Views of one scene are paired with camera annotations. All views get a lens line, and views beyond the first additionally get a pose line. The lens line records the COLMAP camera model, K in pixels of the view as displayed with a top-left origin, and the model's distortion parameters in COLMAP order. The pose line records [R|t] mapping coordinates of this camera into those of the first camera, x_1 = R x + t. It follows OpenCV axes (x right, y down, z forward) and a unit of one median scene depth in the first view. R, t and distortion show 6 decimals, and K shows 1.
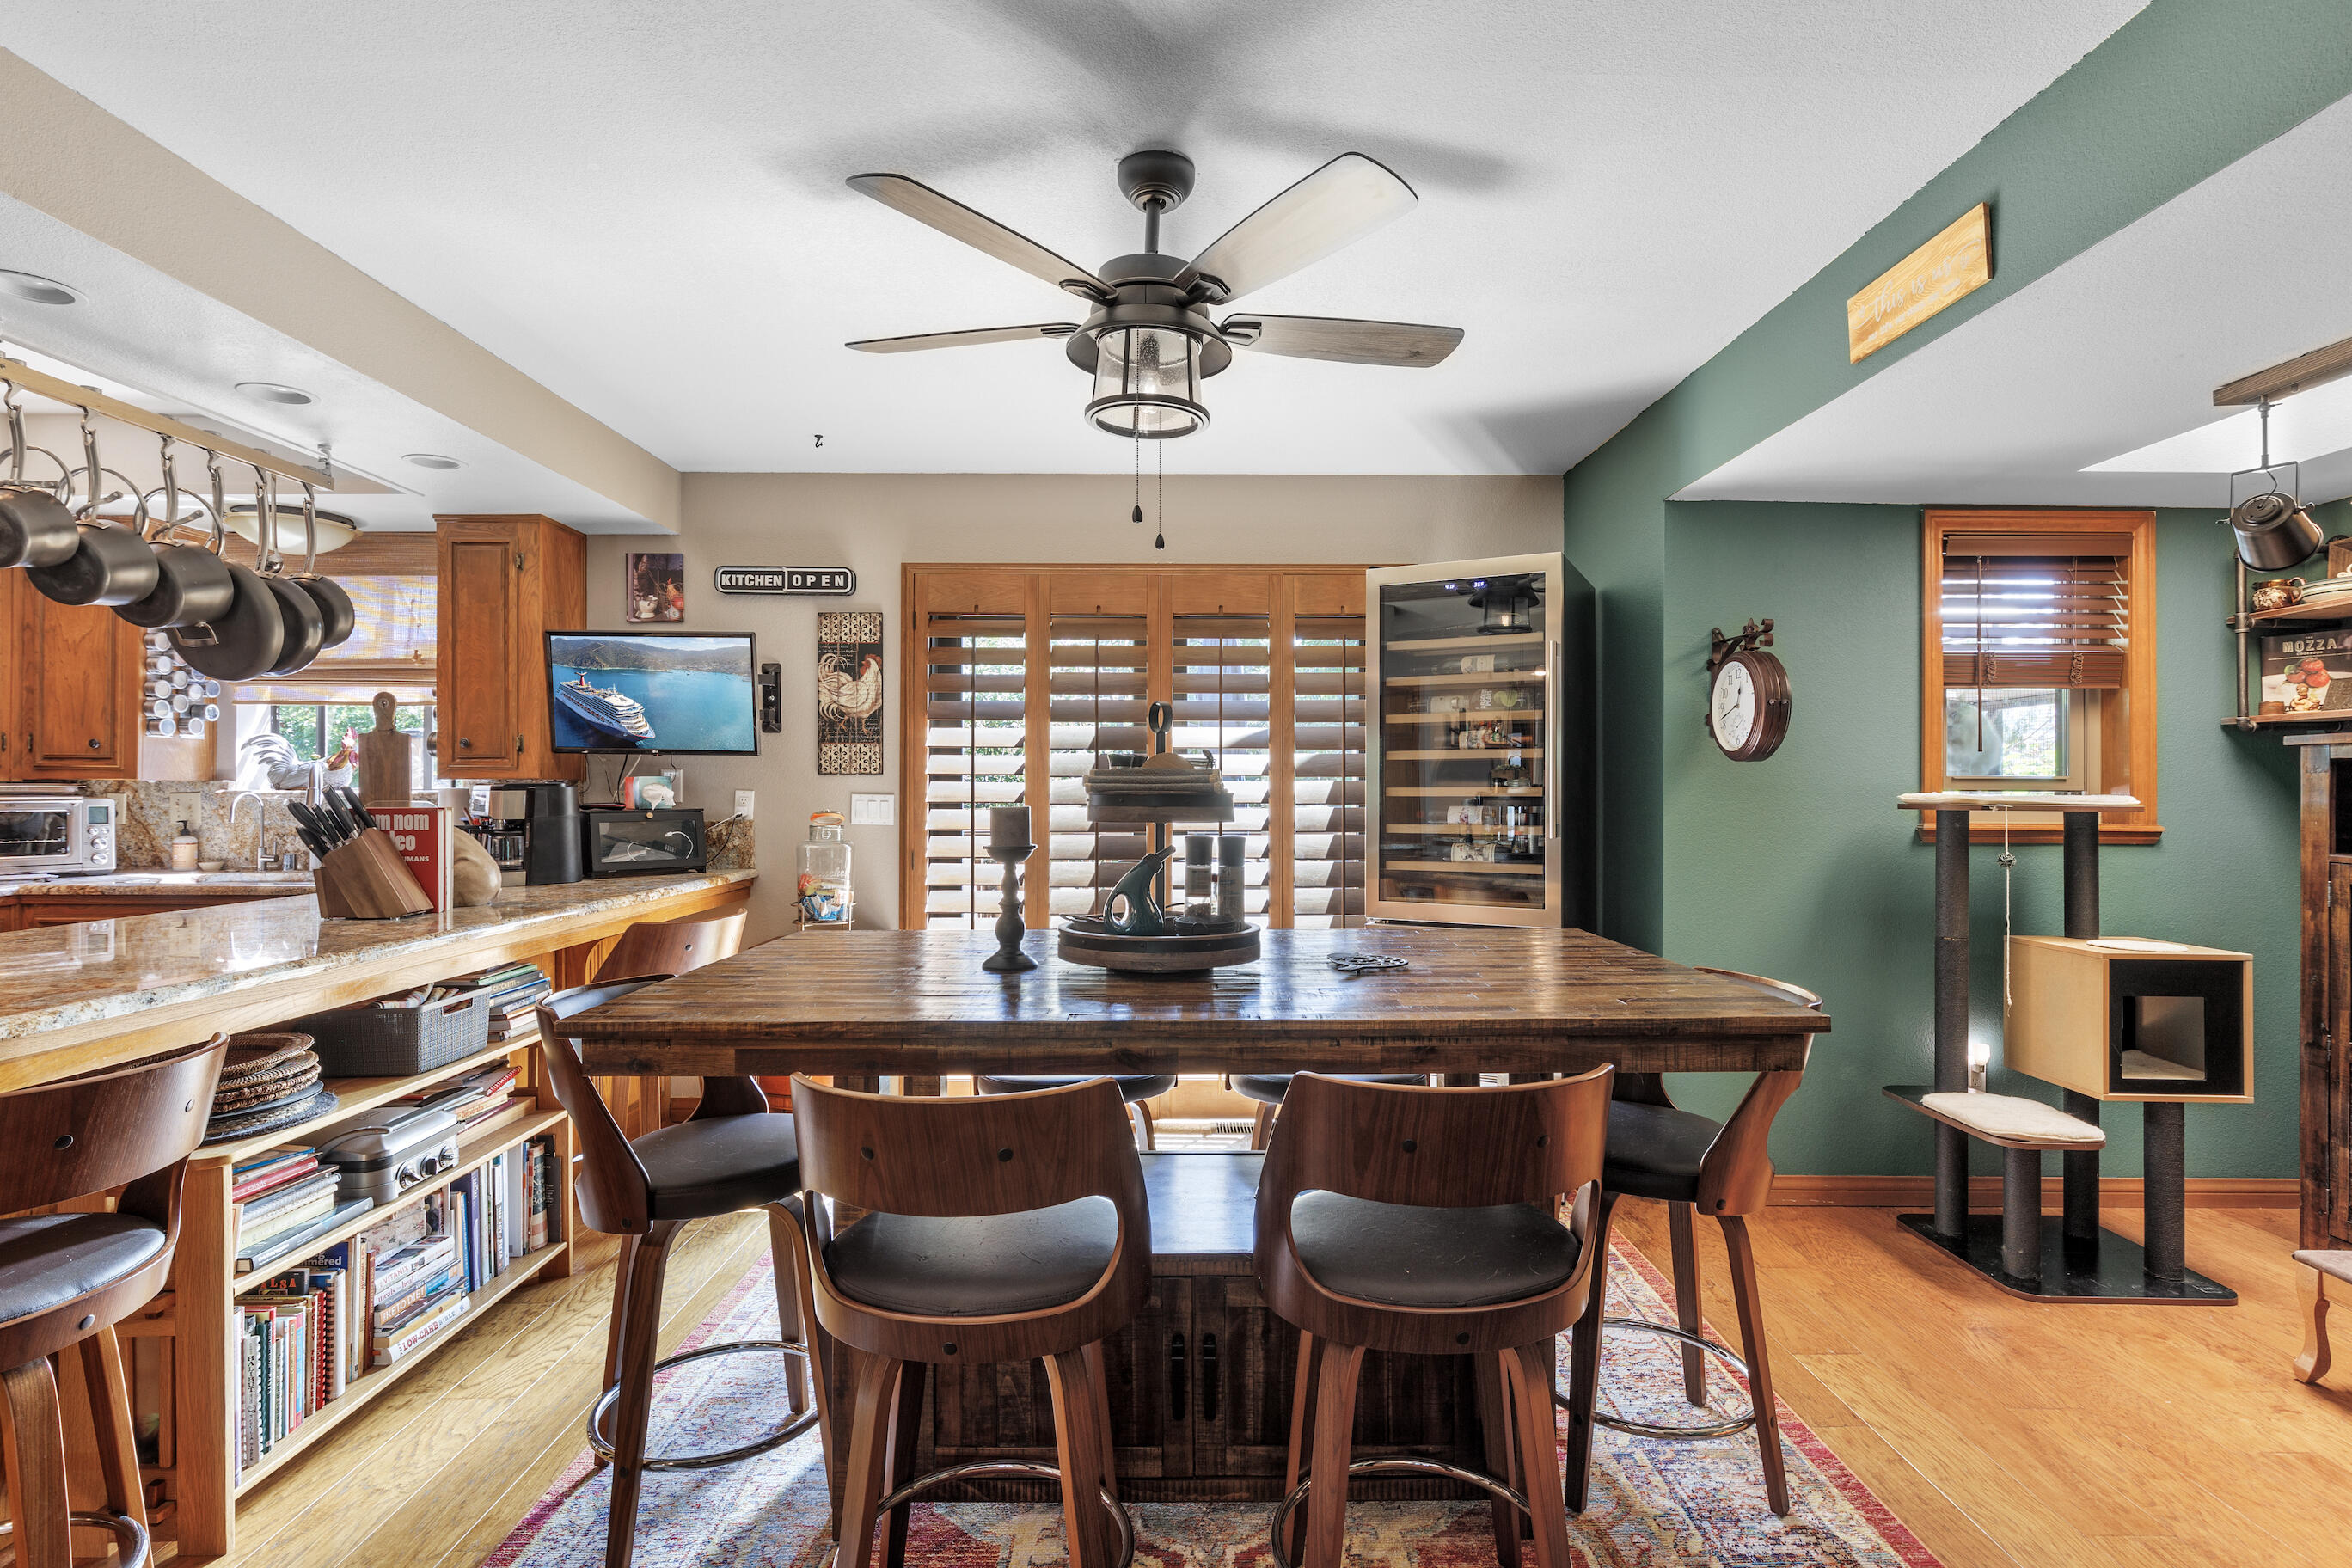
lens RADIAL K [[1139.6, 0, 1180.8], [0, 1139.6, 780.1], [0, 0, 1]] dist [0.003198, -0.001123]
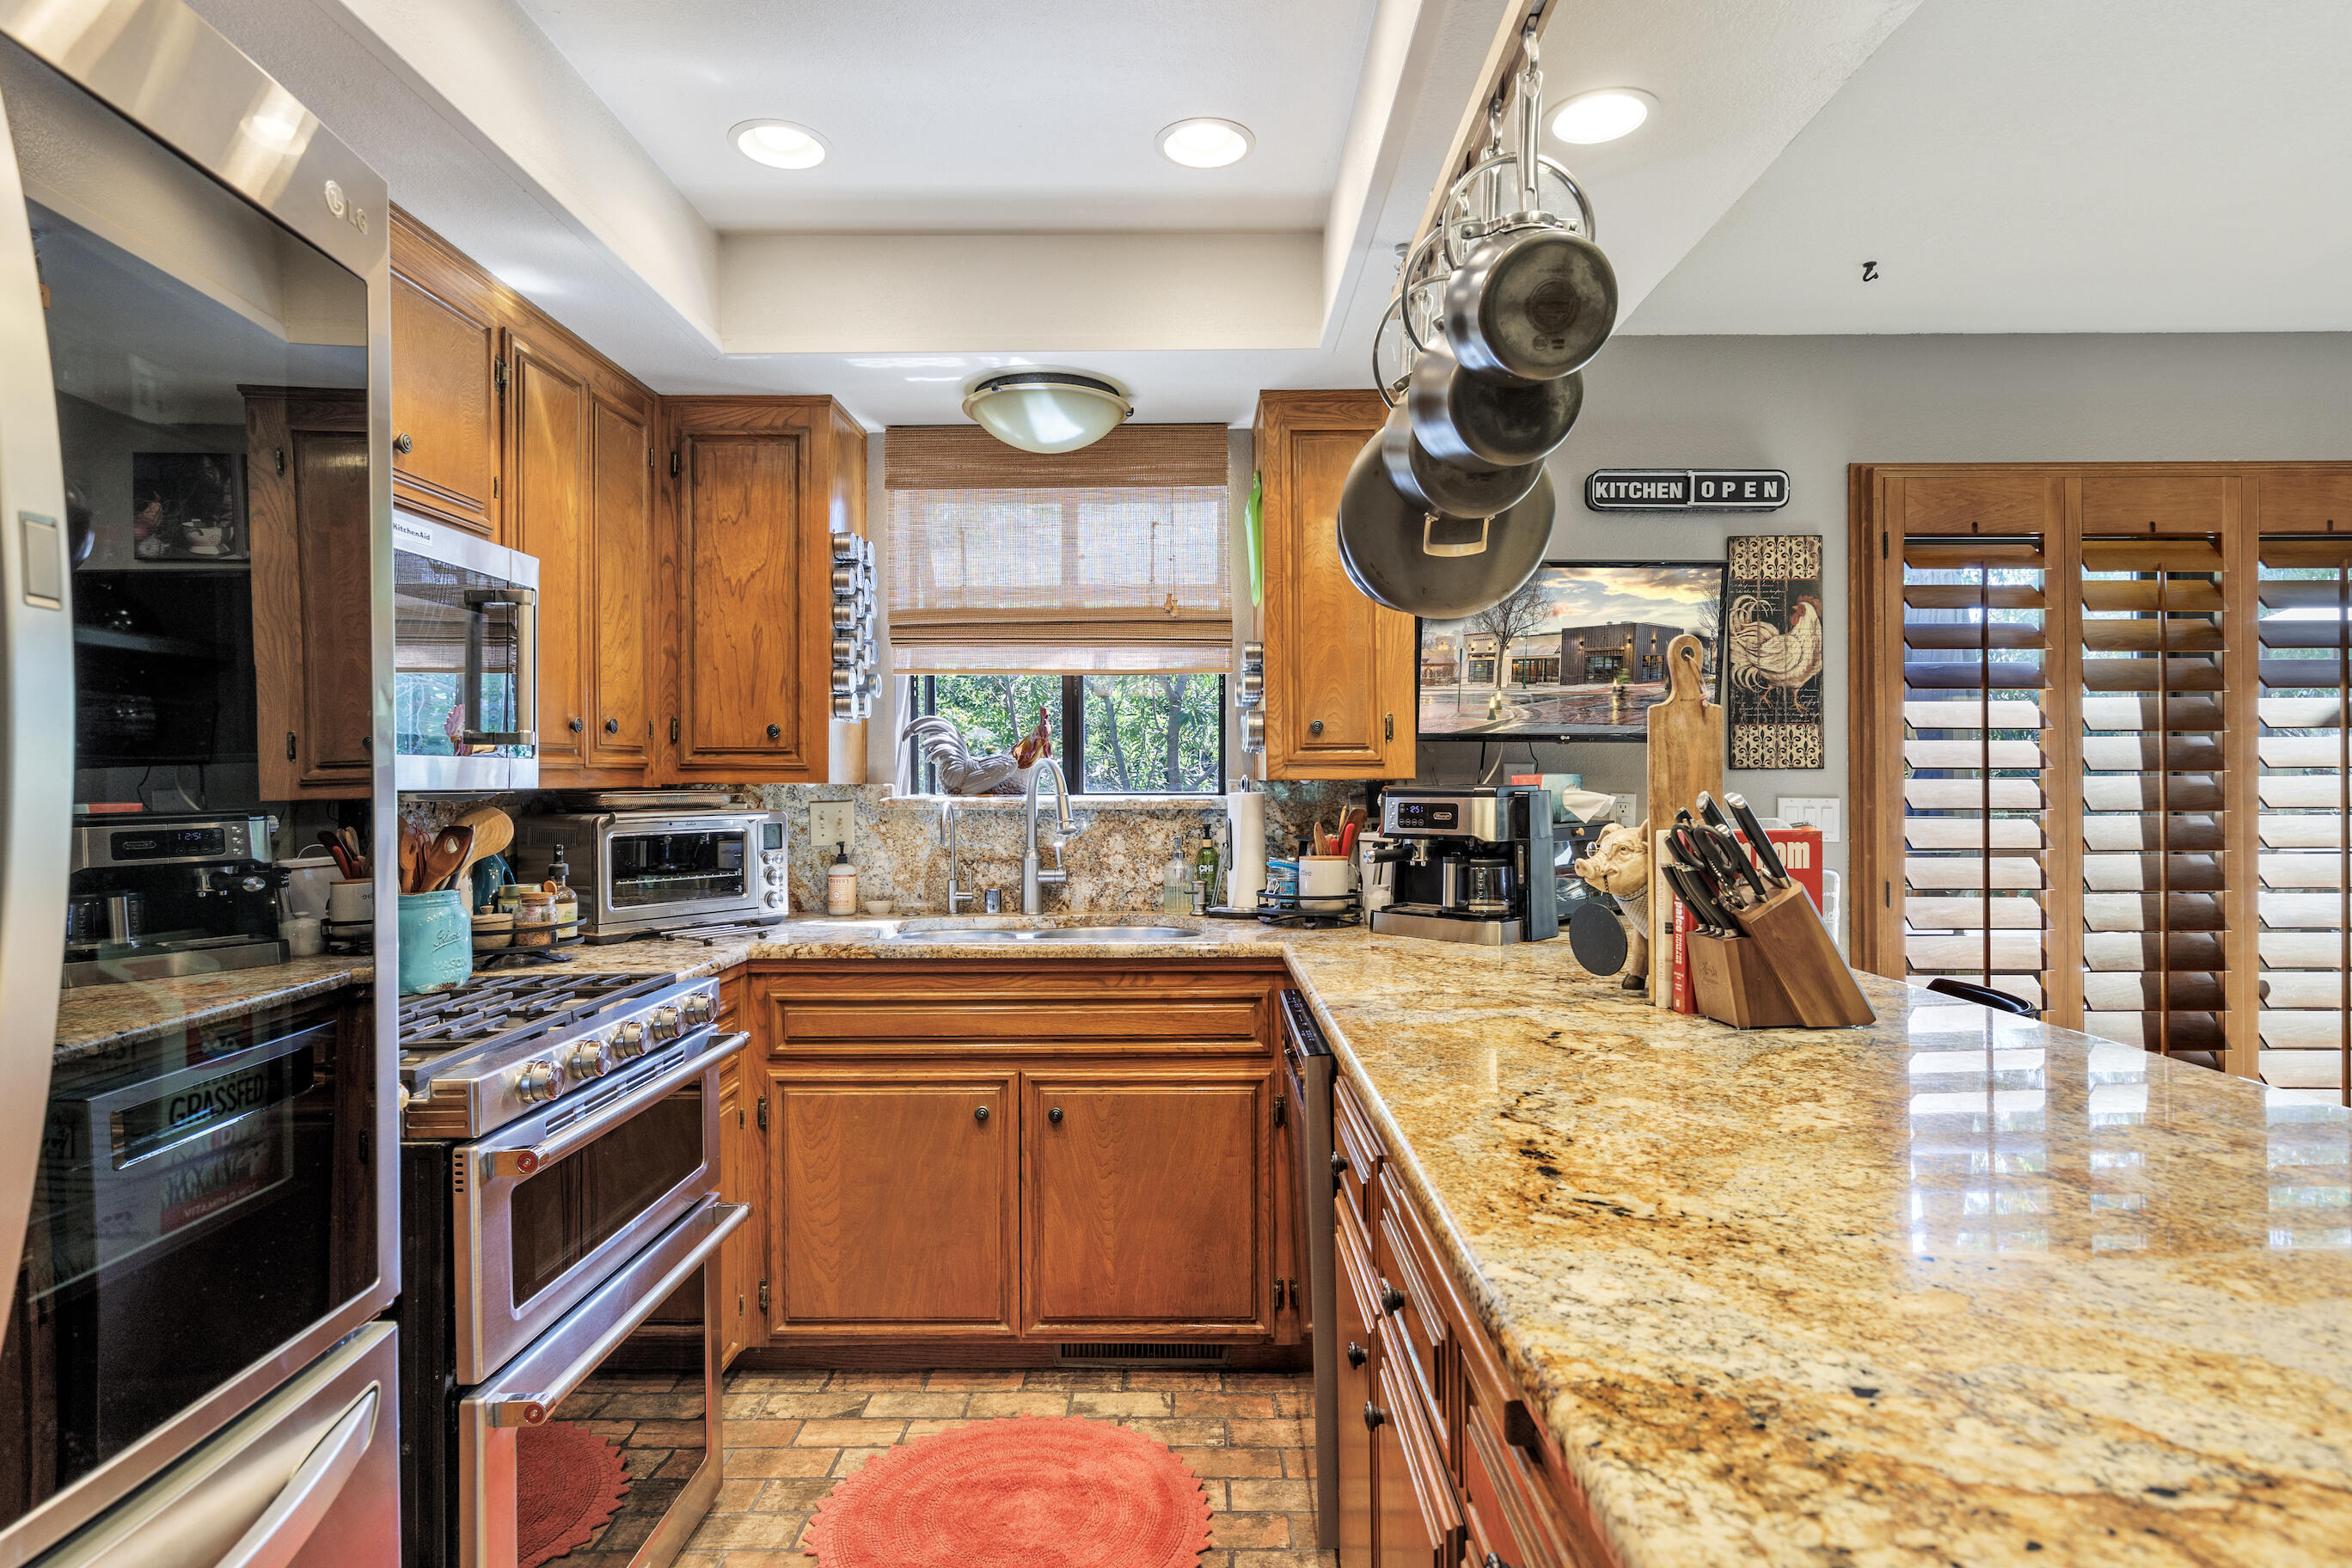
lens RADIAL K [[1262.8, 0, 1187.2], [0, 1262.8, 773.3], [0, 0, 1]] dist [0.000058, -0.002419]
pose [[0.999945, -0.006384, -0.008296, -0.759411], [0.006374, 0.999979, -0.001246, -0.004776], [0.008304, 0.001193, 0.999965, 0.272275]]
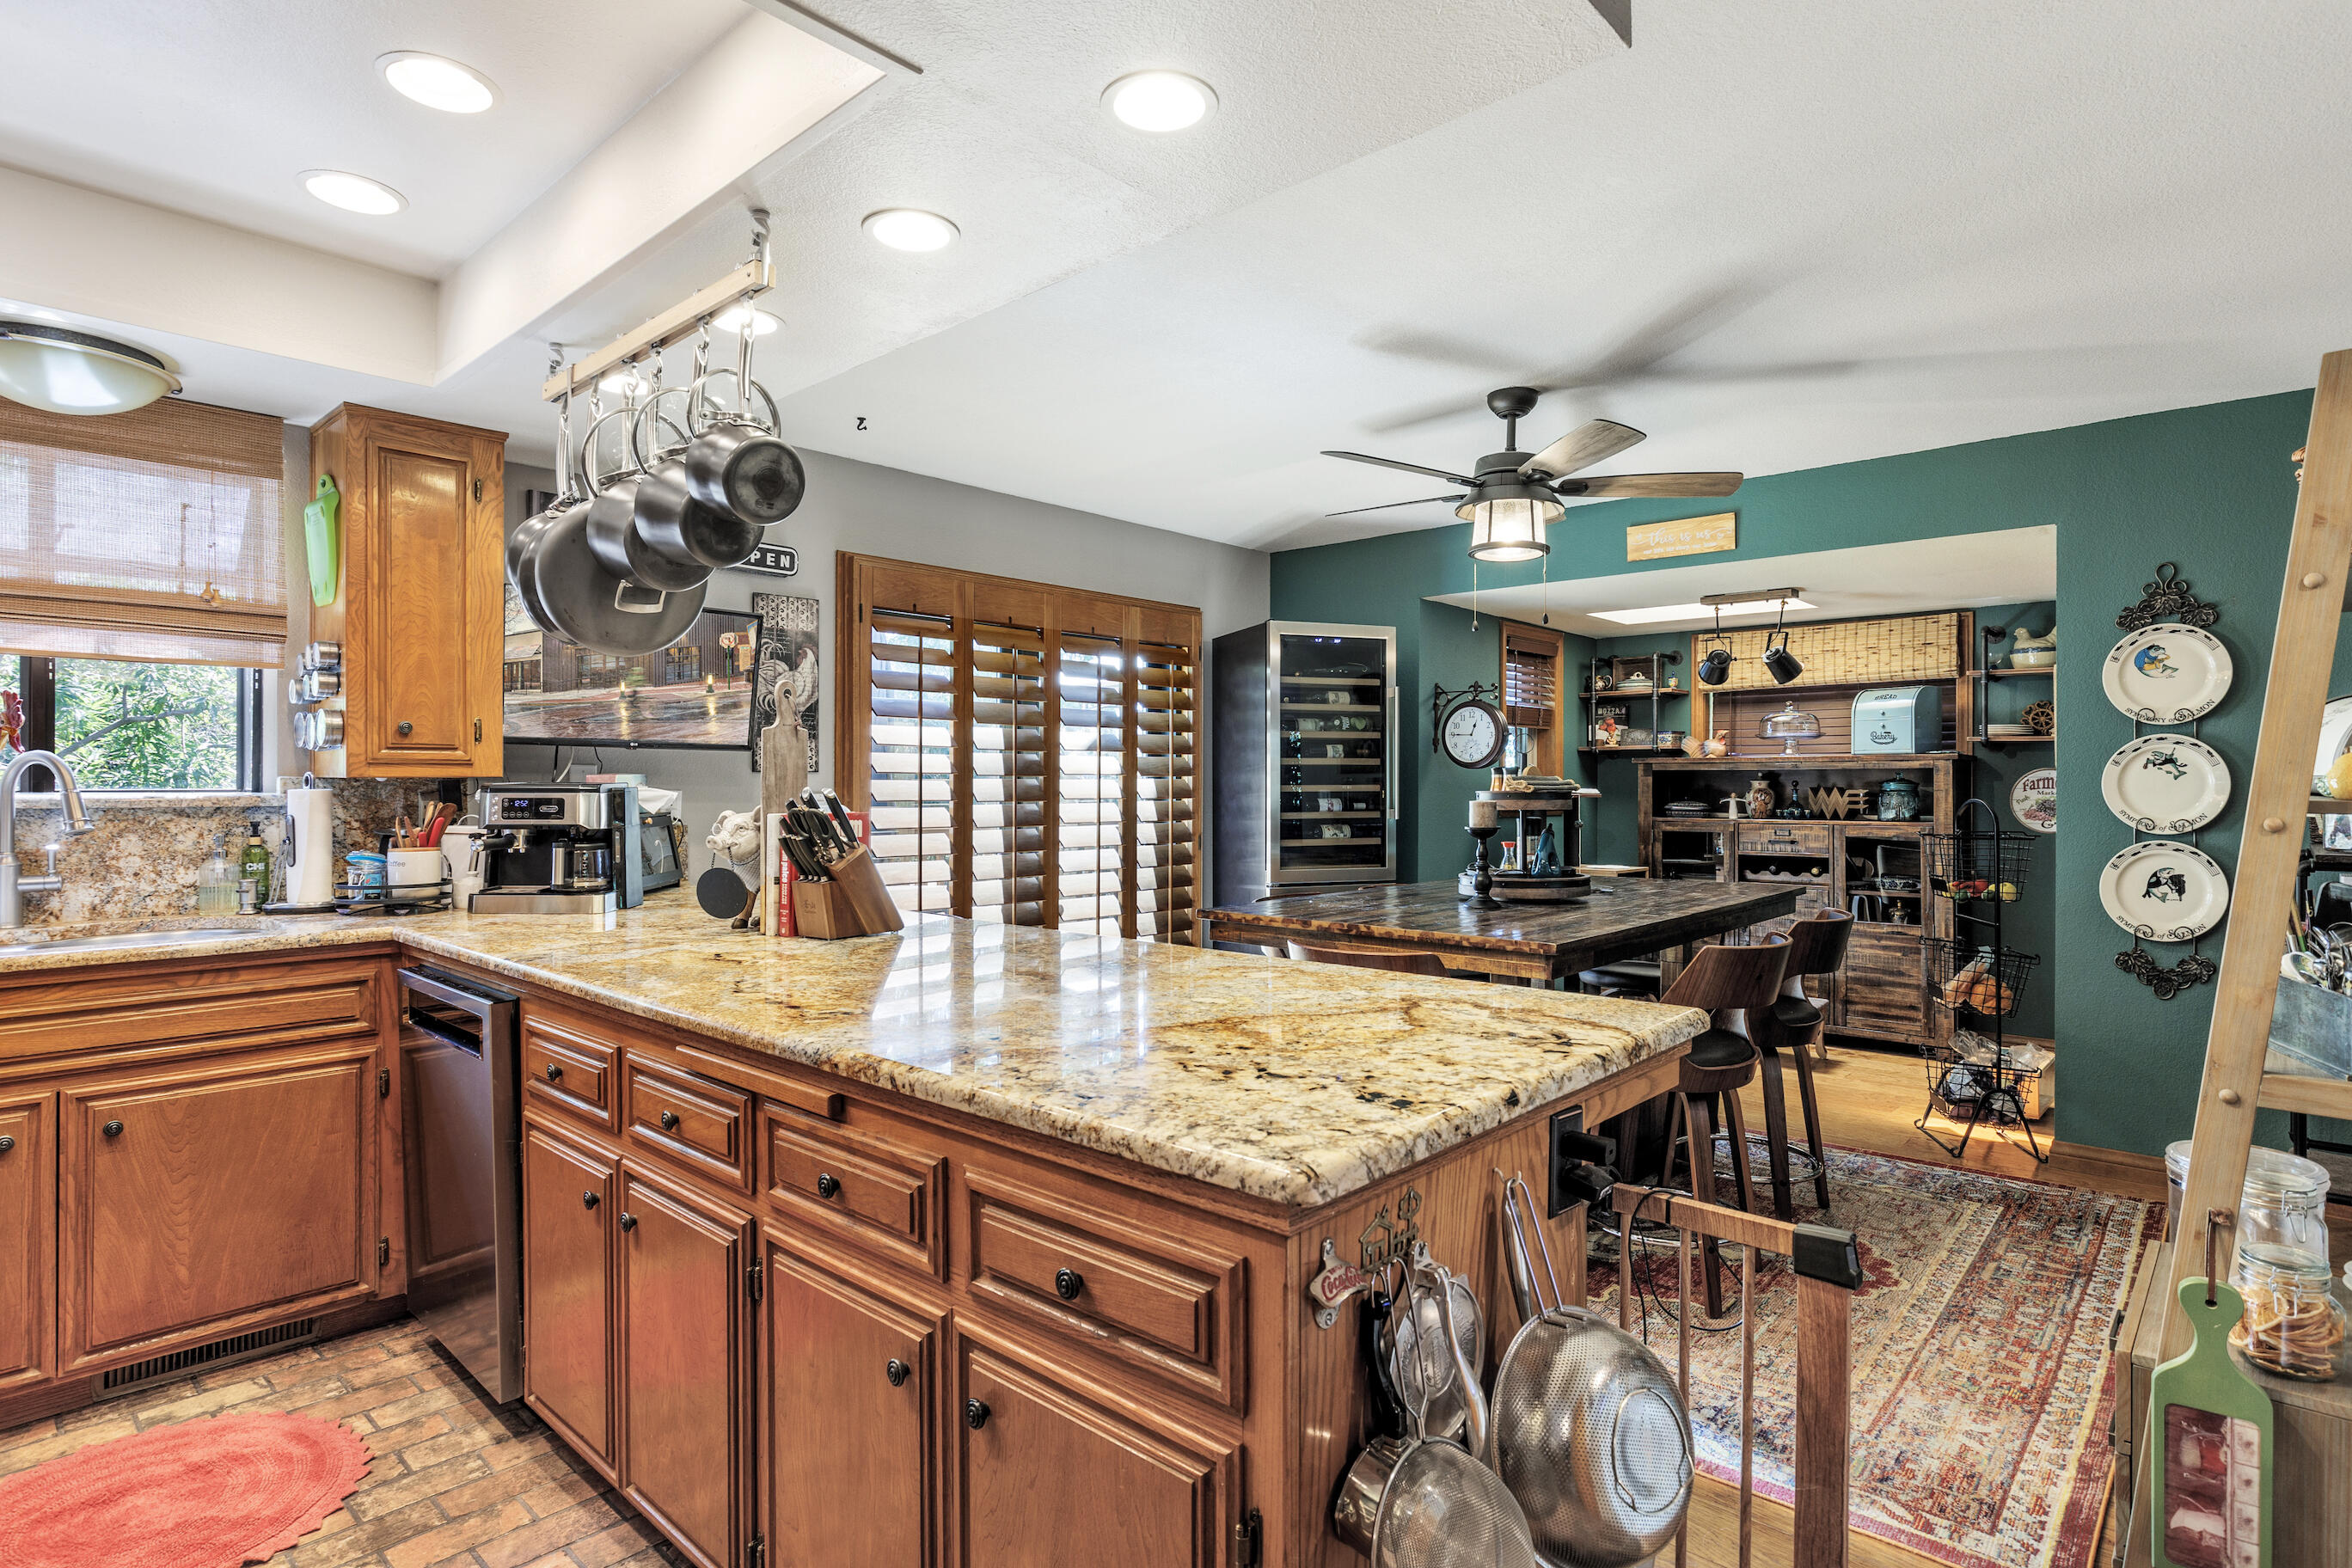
lens RADIAL K [[1204.9, 0, 1193.1], [0, 1204.9, 785.1], [0, 0, 1]] dist [-0.003561, -0.000166]
pose [[0.674887, -0.003056, 0.737915, -0.929754], [-0.004664, 0.999954, 0.008406, -0.005243], [-0.737907, -0.009114, 0.674841, 0.120768]]
